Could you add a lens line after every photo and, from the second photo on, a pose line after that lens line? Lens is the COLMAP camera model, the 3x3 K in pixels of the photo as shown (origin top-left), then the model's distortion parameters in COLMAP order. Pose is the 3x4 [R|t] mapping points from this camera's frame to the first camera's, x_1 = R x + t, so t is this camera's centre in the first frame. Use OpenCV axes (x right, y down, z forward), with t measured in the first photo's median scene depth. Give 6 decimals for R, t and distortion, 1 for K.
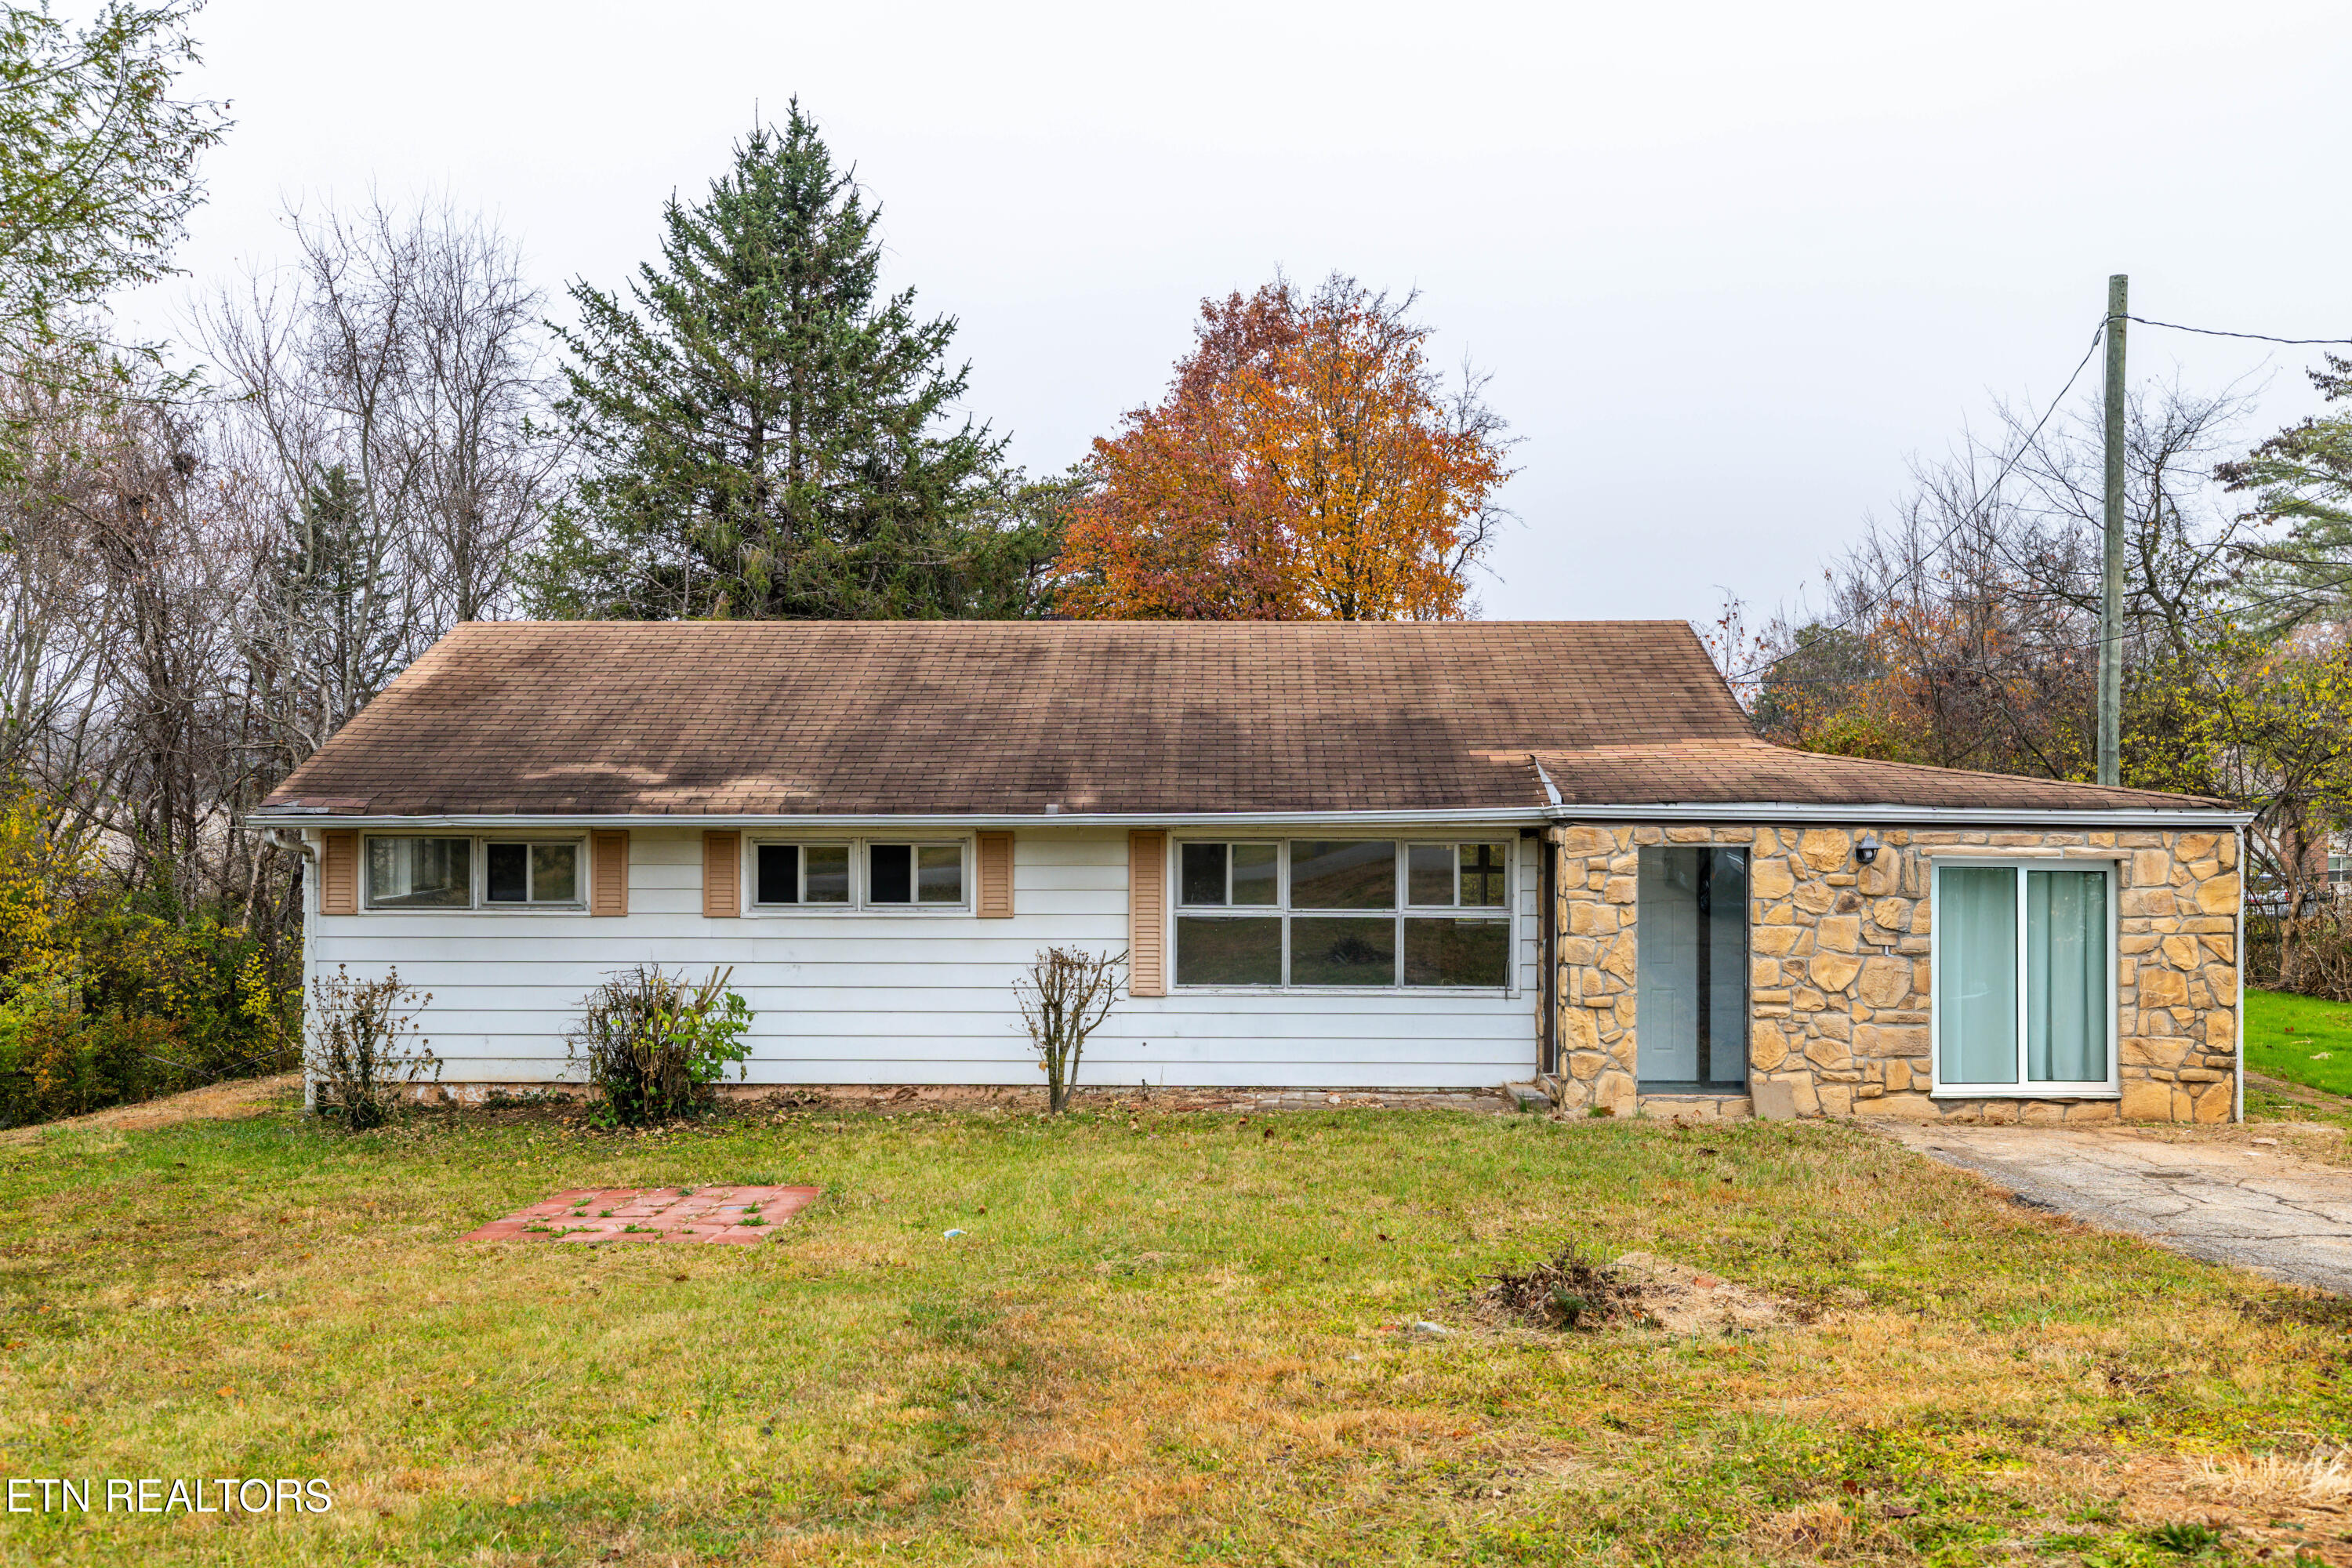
lens RADIAL K [[2020.1, 0, 1144.0], [0, 2020.1, 762.6], [0, 0, 1]] dist [0.016779, -0.034637]
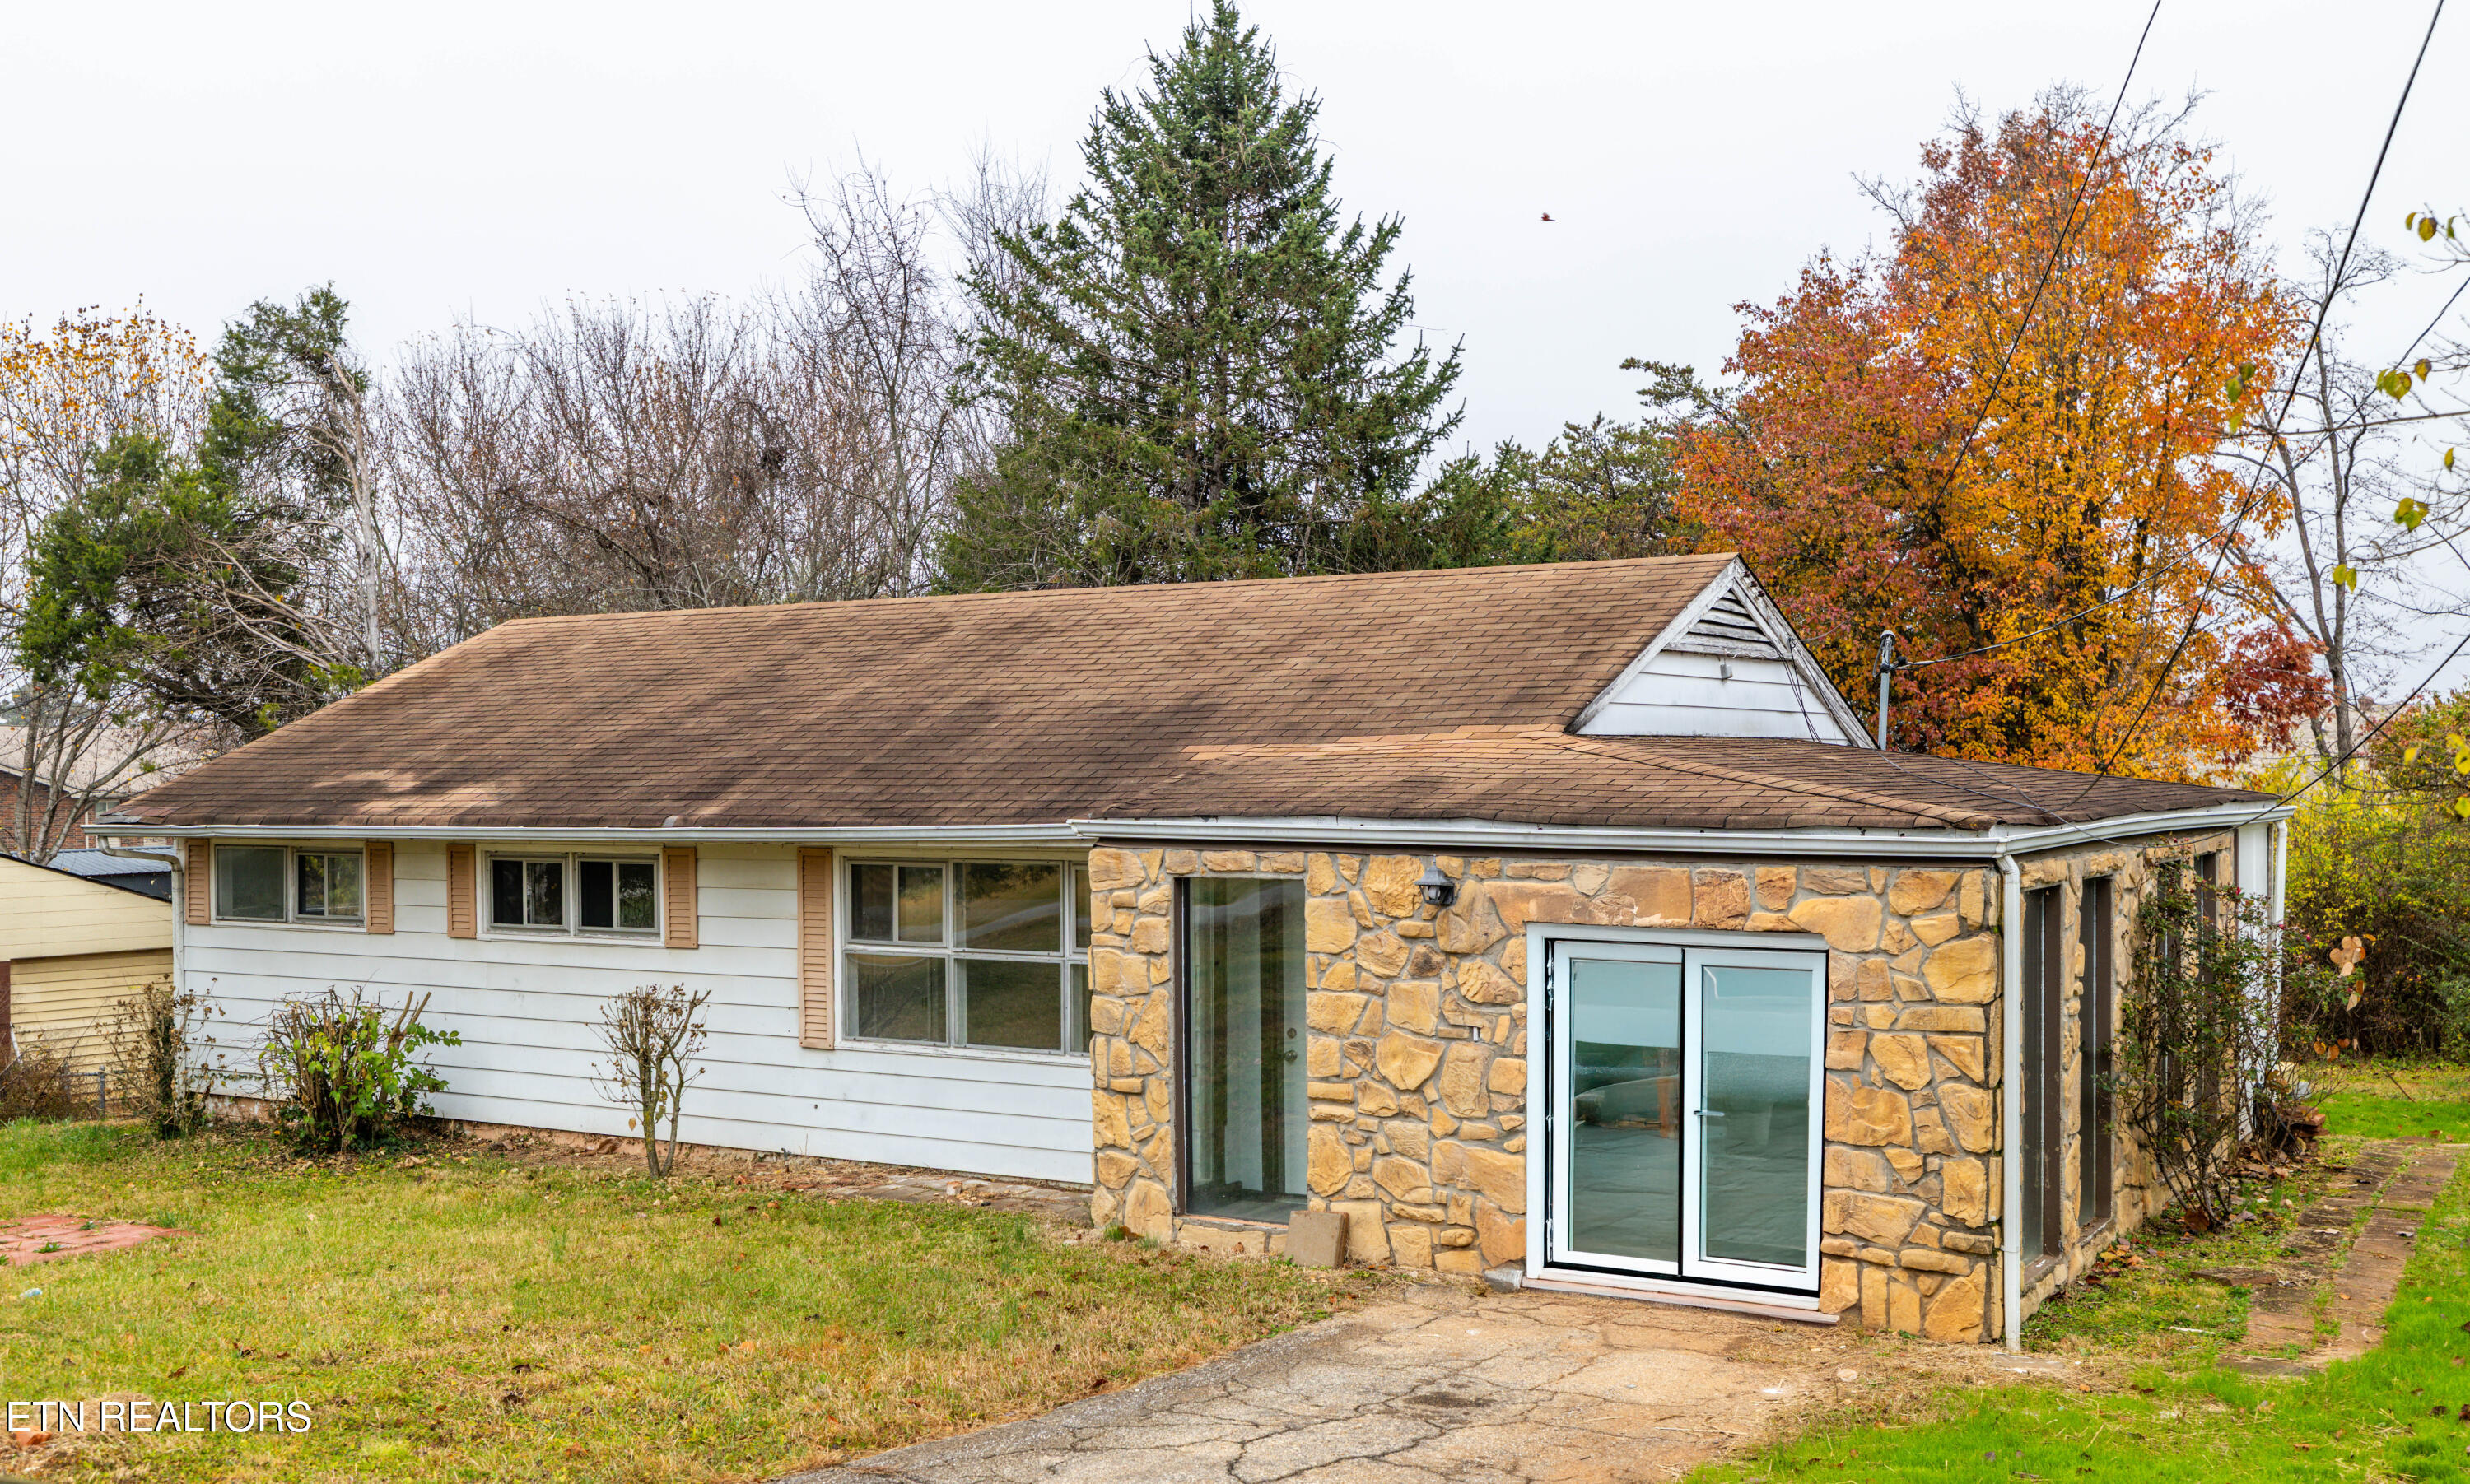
lens RADIAL K [[2401.7, 0, 1231.1], [0, 2401.7, 787.5], [0, 0, 1]] dist [0.039650, -0.121633]
pose [[0.868599, -0.002367, -0.495509, 0.644547], [0.007855, 0.999929, 0.008994, 0.001477], [0.495453, -0.011704, 0.868556, 0.236268]]
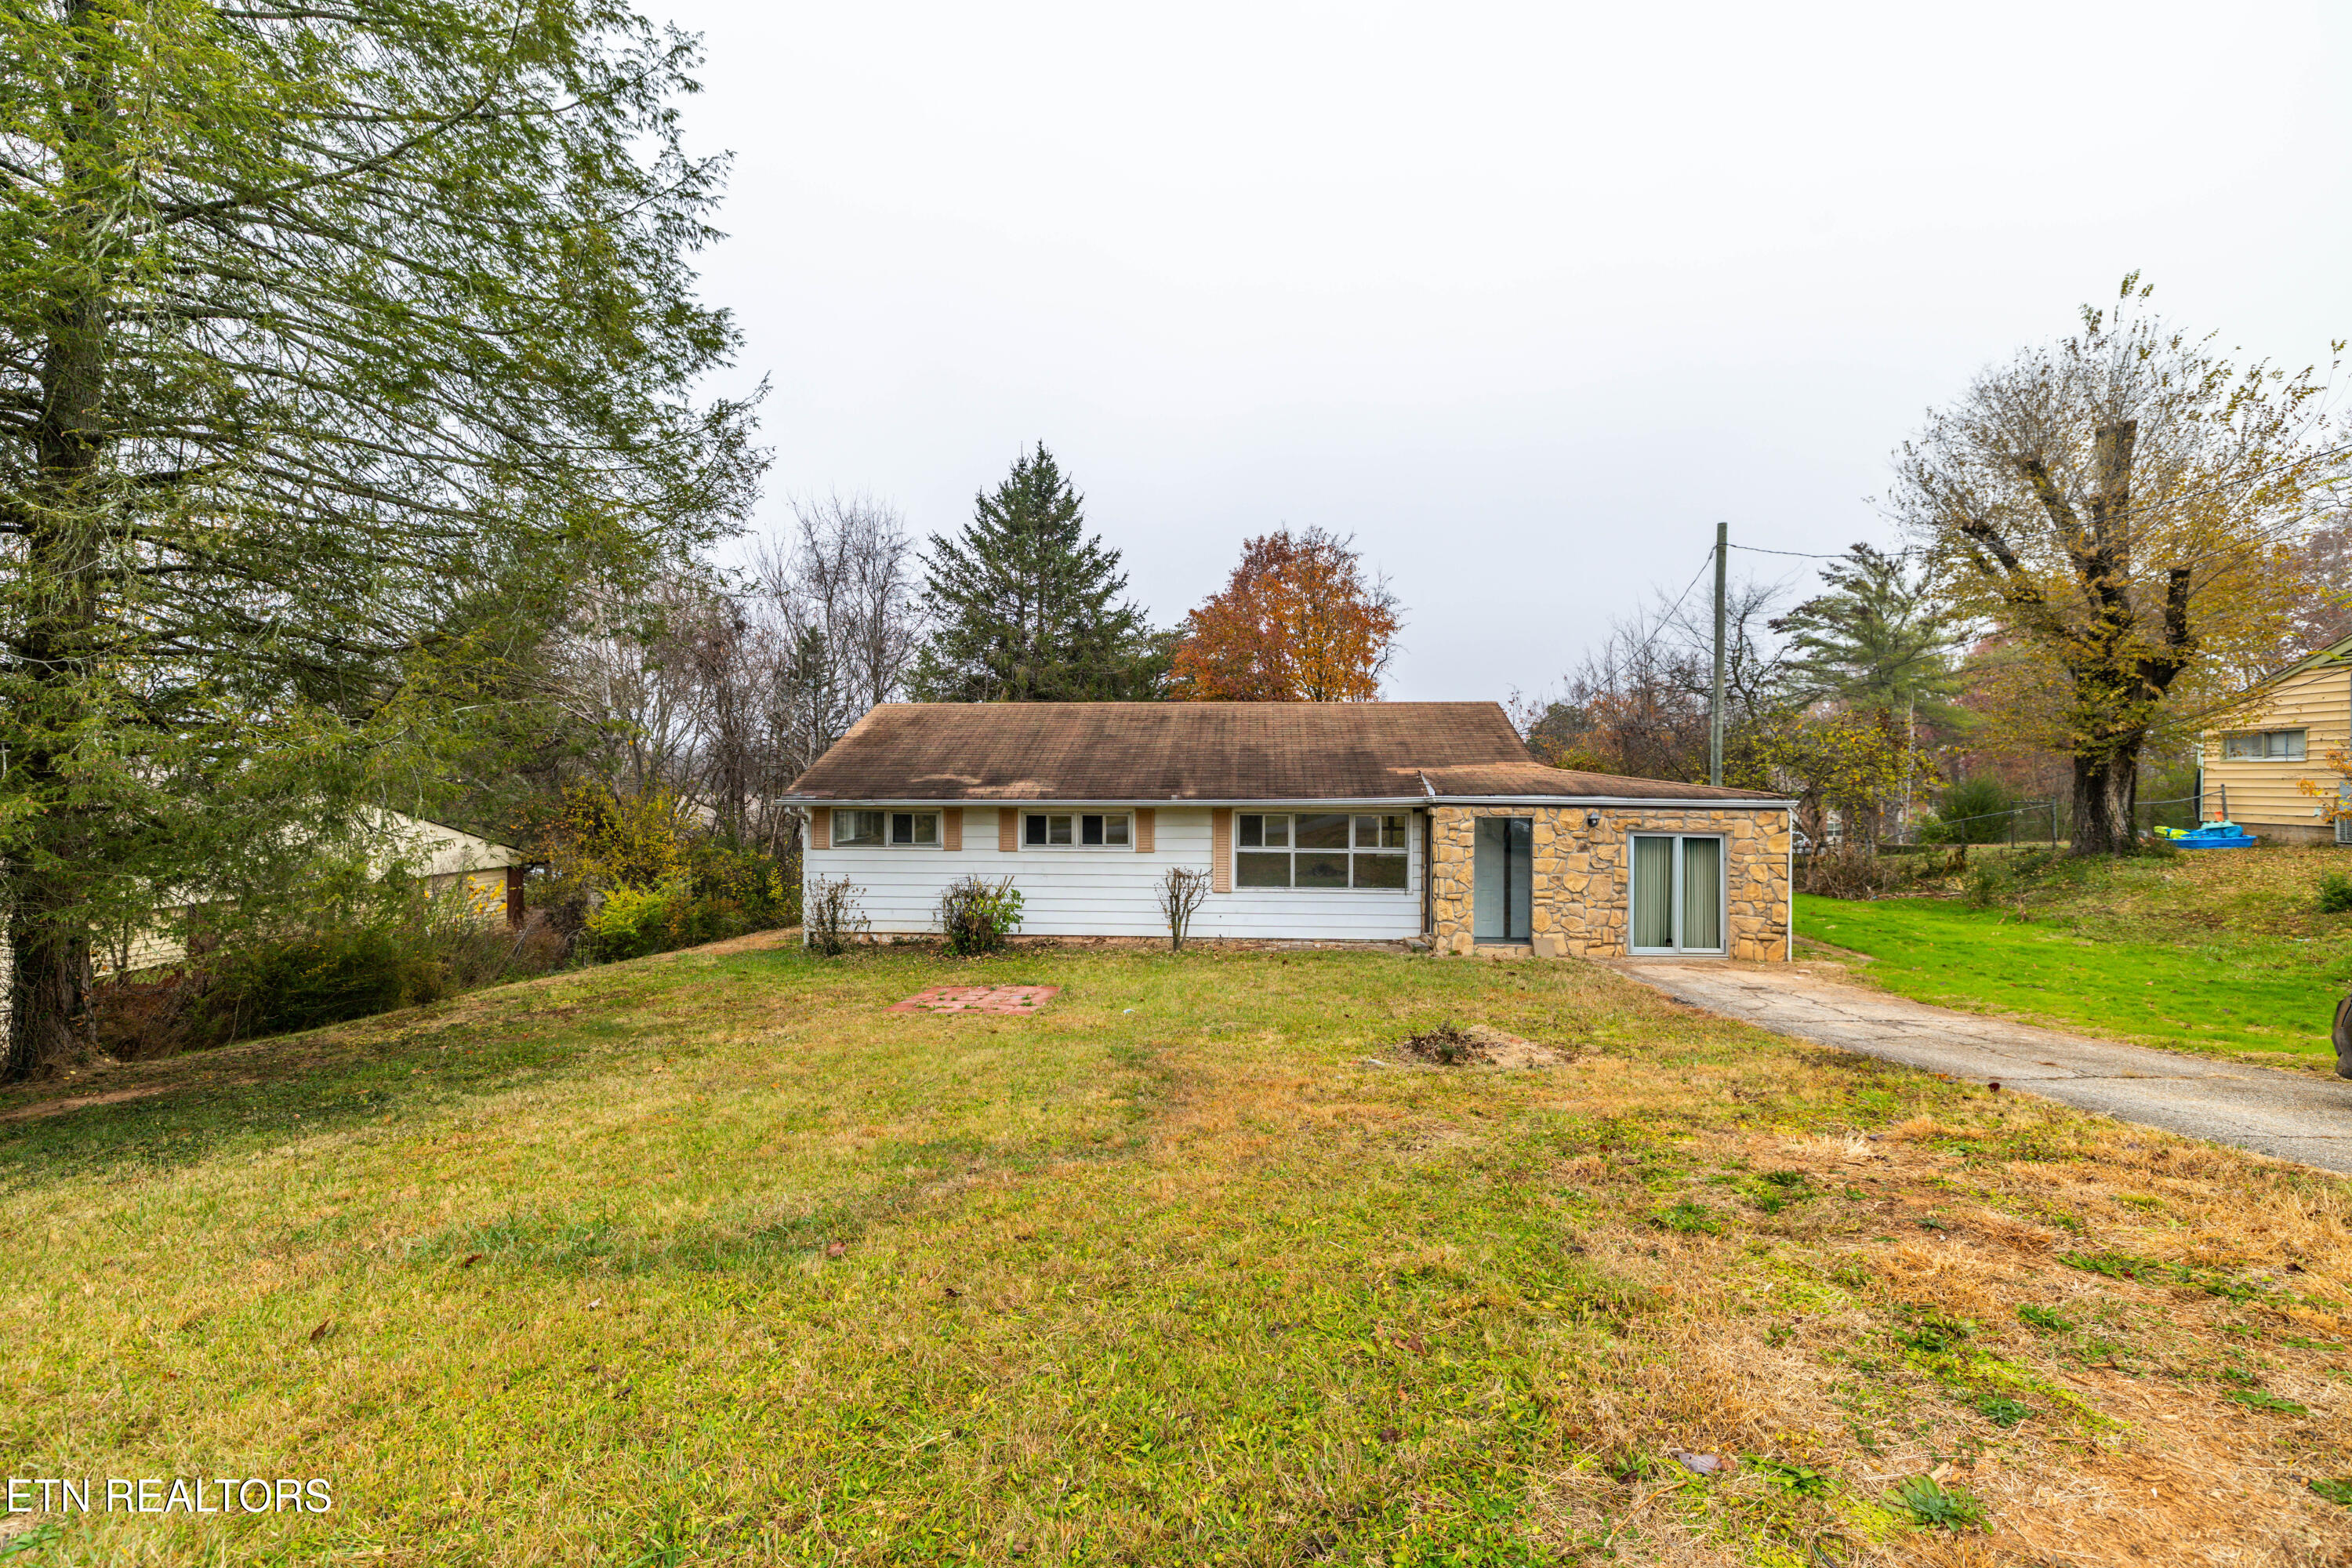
lens RADIAL K [[1021.1, 0, 1162.0], [0, 1021.1, 770.8], [0, 0, 1]] dist [-0.001660, -0.000007]
pose [[0.998882, 0.001062, -0.047268, -0.009978], [-0.001178, 0.999996, -0.002420, -0.000714], [0.047265, 0.002473, 0.998879, -0.000617]]
